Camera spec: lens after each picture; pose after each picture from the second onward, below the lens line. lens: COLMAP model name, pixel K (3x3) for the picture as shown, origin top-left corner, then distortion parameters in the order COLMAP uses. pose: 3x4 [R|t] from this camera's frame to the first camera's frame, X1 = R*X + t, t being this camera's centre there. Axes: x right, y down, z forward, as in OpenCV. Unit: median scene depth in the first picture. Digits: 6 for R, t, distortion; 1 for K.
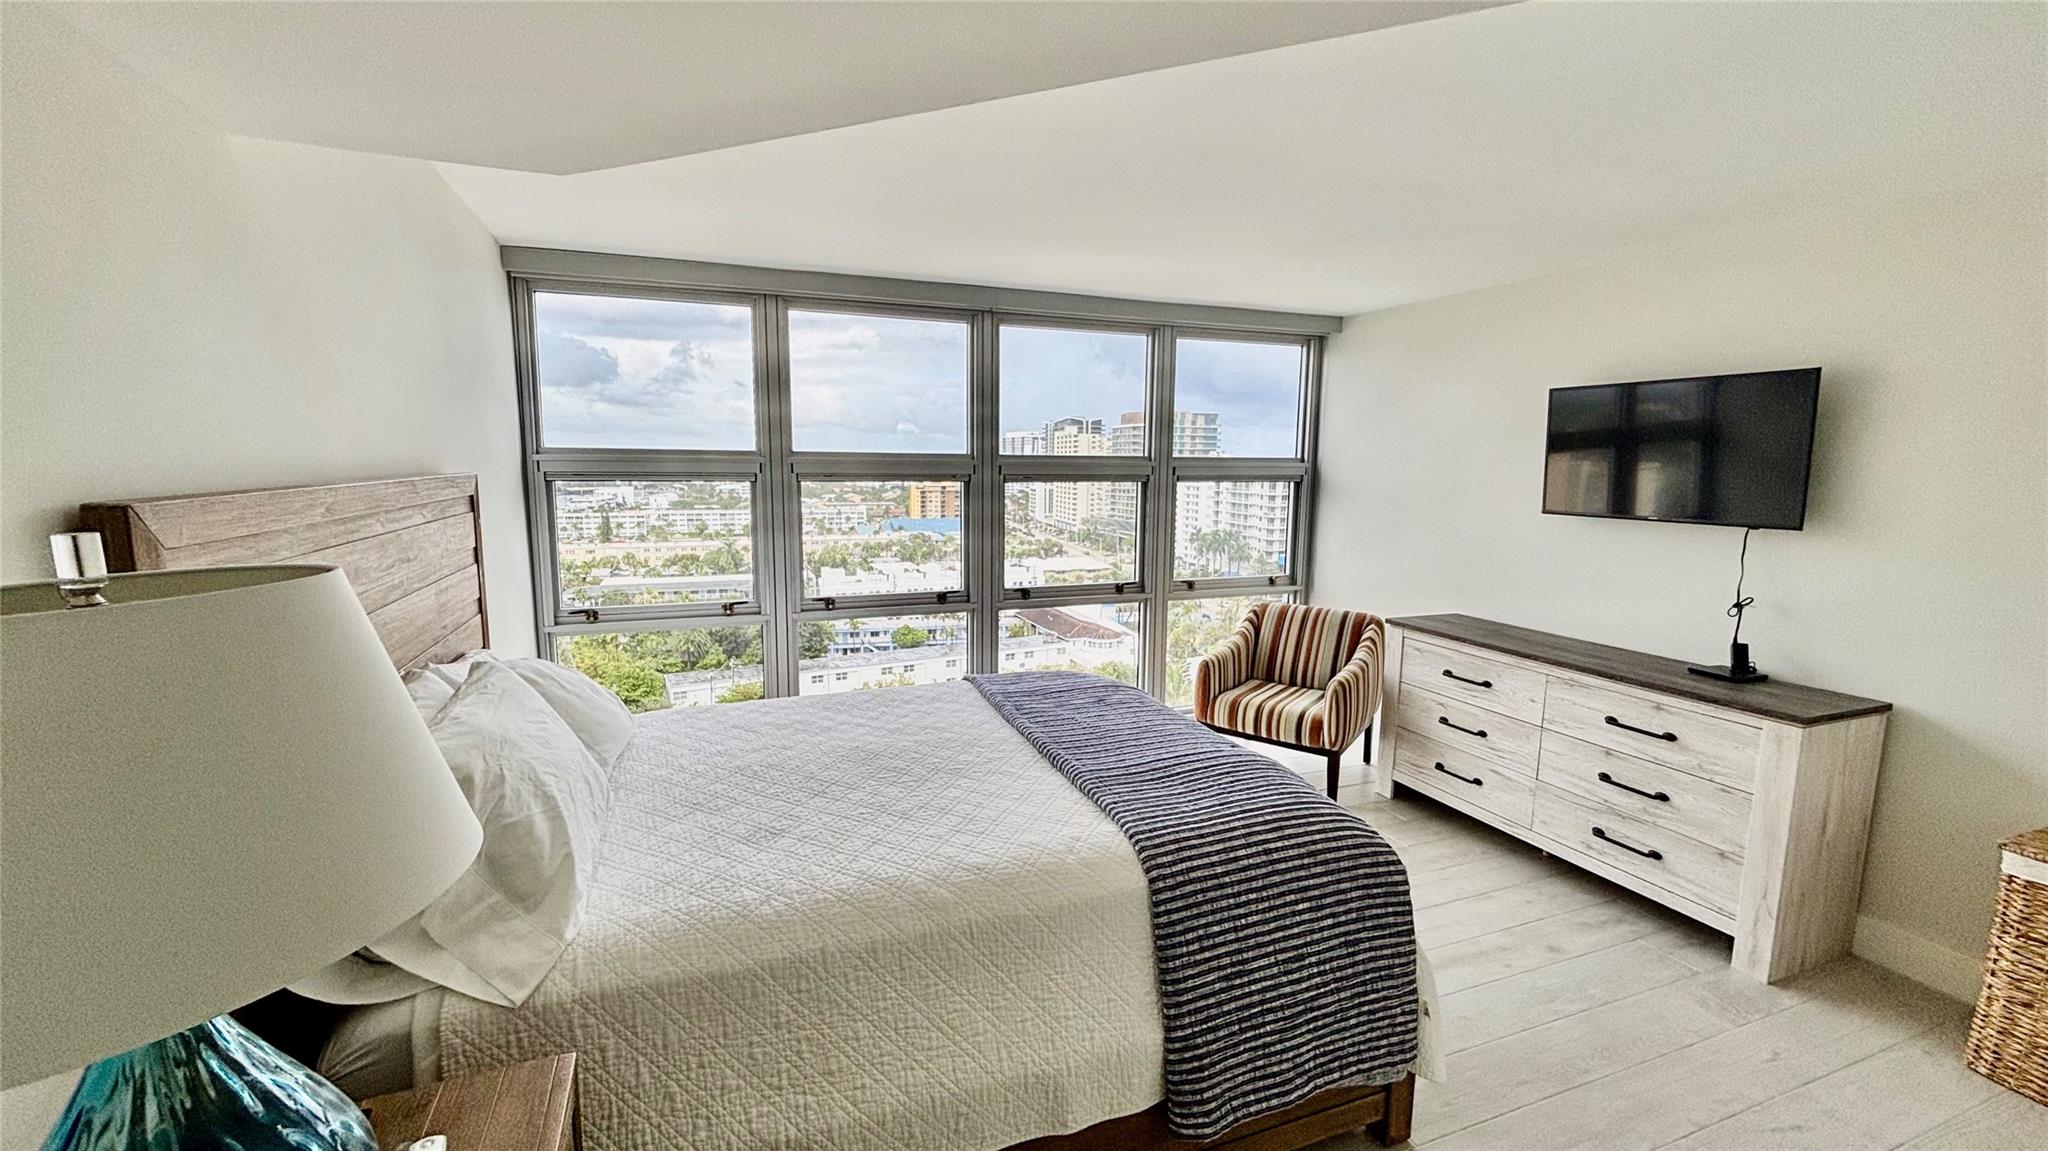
lens RADIAL K [[826.6, 0, 1024.1], [0, 826.6, 562.8], [0, 0, 1]] dist [0.001884, 0.000101]
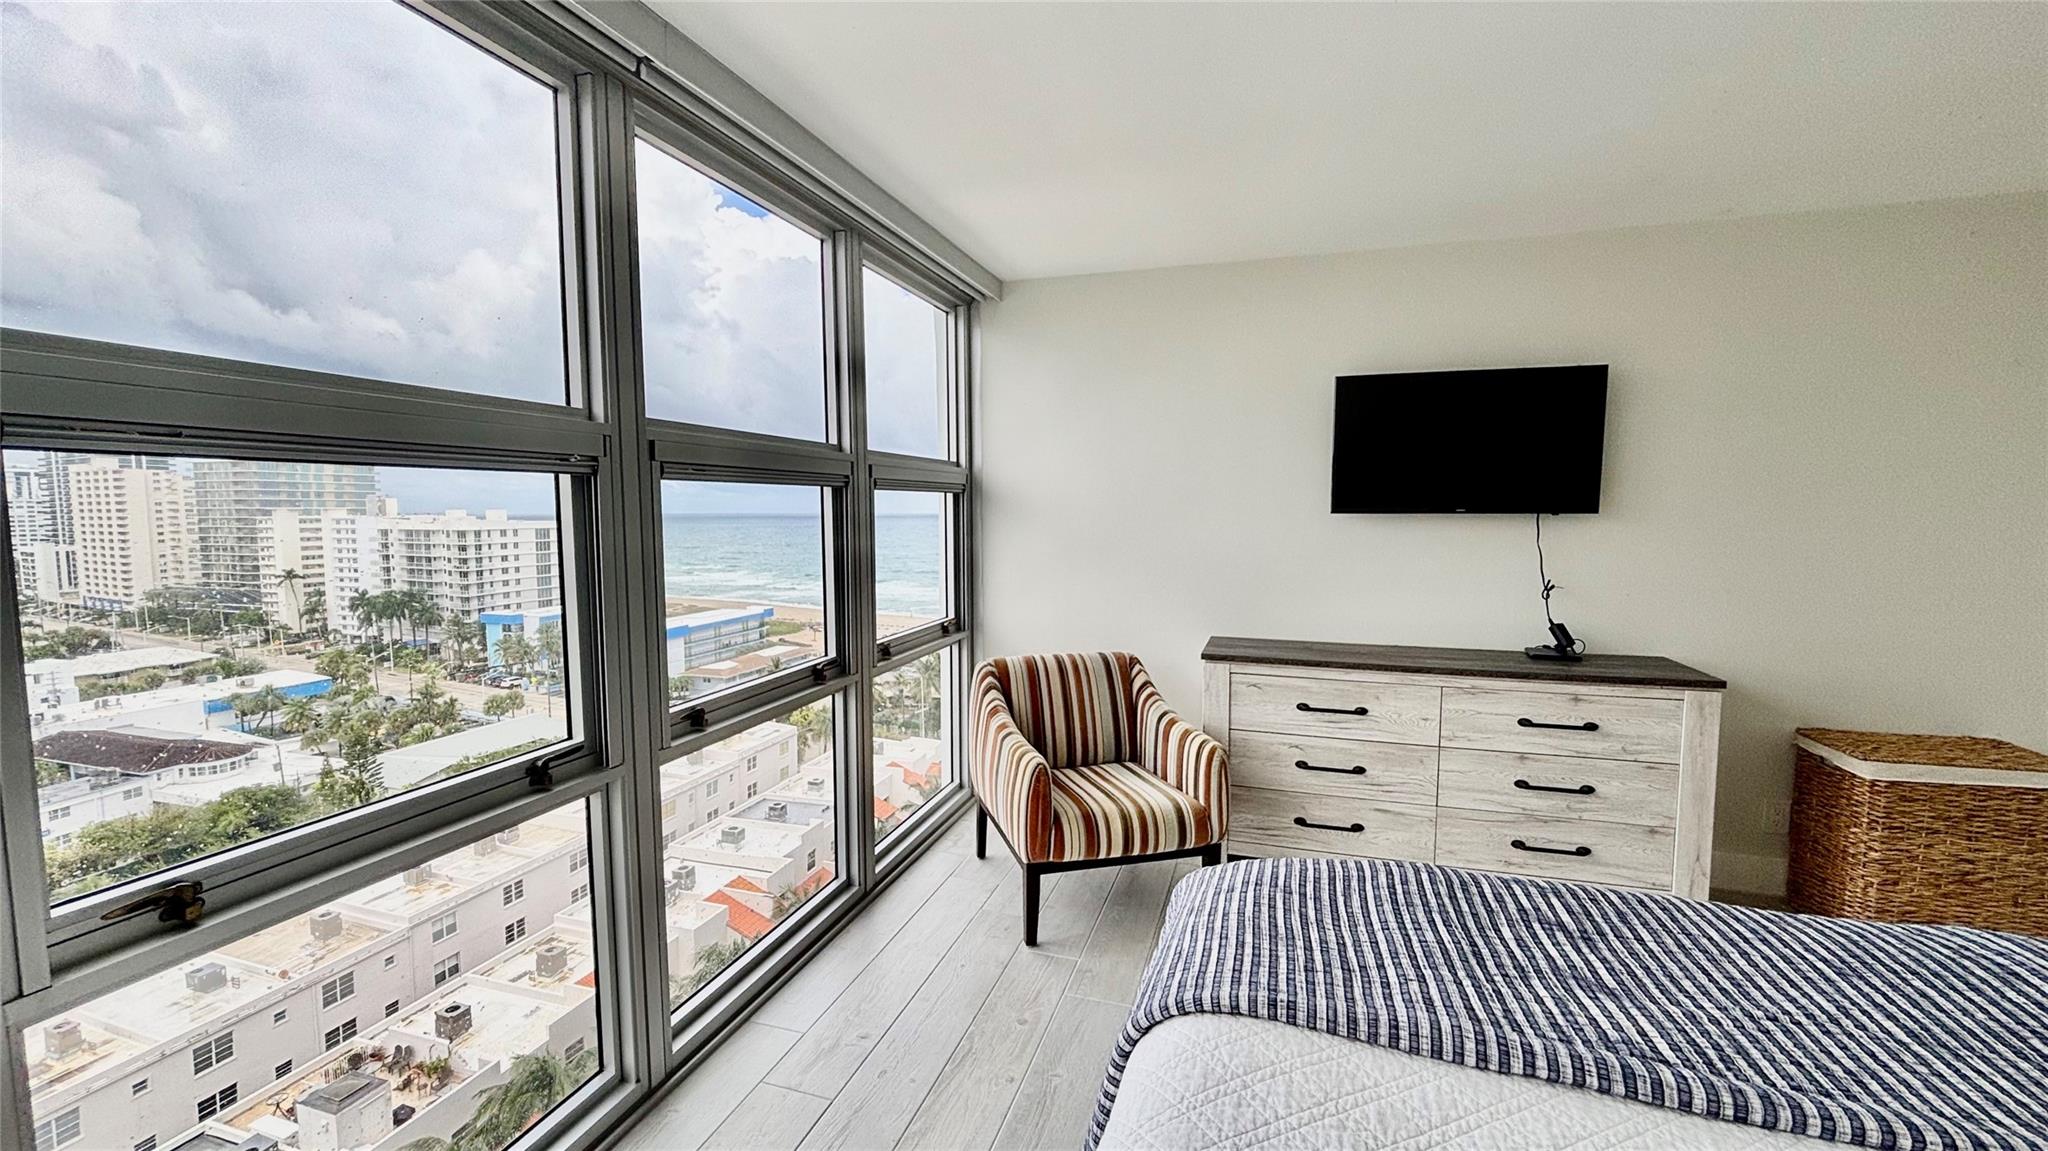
lens RADIAL K [[826.6, 0, 1024.1], [0, 826.6, 562.8], [0, 0, 1]] dist [0.001884, 0.000101]
pose [[0.629935, -0.063067, 0.774083, -0.325335], [0.103467, 0.994628, -0.003165, -0.040392], [-0.769725, 0.082086, 0.633076, 0.744733]]
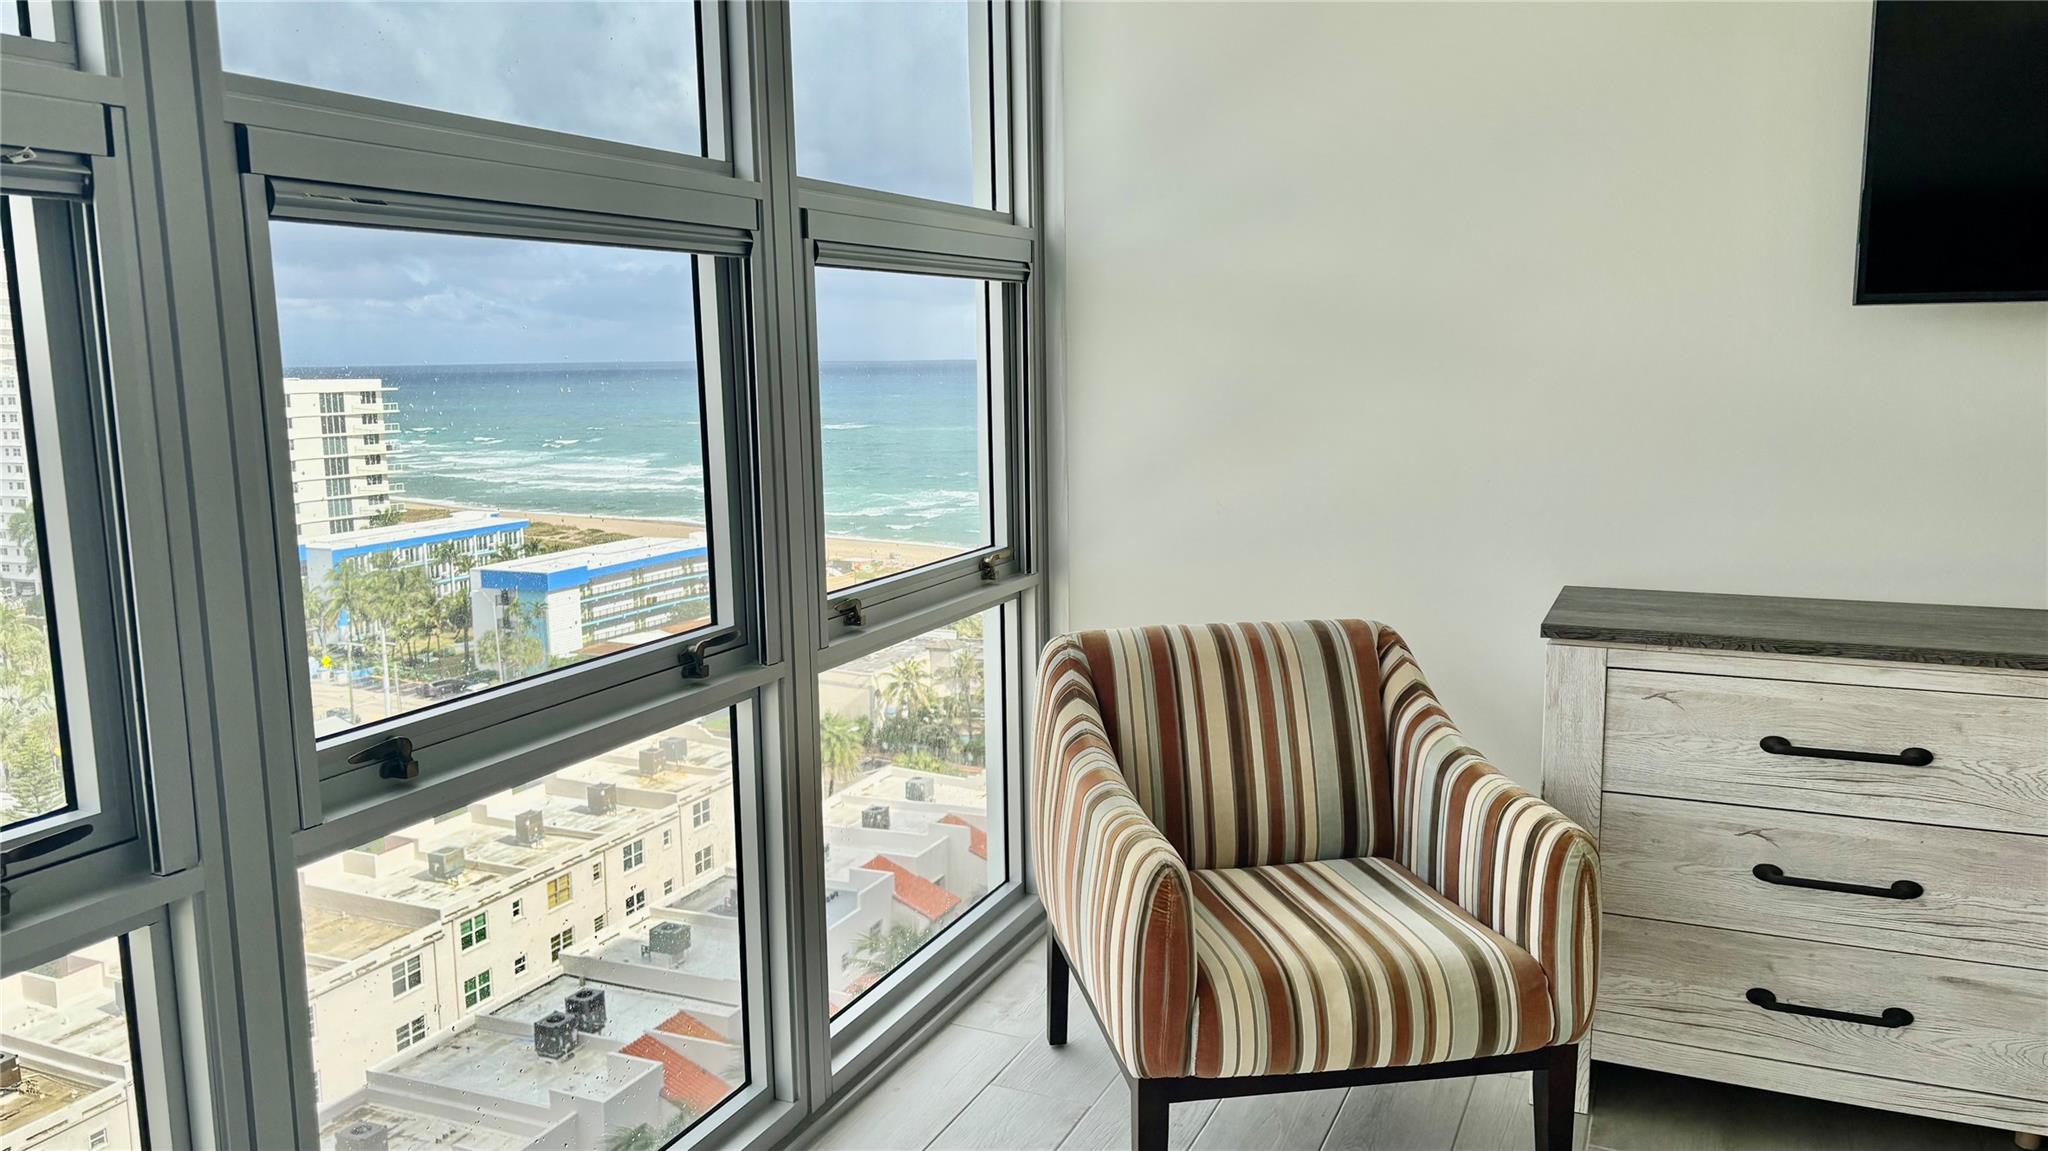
lens RADIAL K [[1553.8, 0, 1024.0], [0, 1553.8, 575.5], [0, 0, 1]] dist [0.011277, 0.008089]
pose [[0.709251, -0.123637, 0.694029, -0.212906], [0.108441, 0.991917, 0.065886, -0.025331], [-0.696565, 0.028532, 0.716926, 0.806234]]
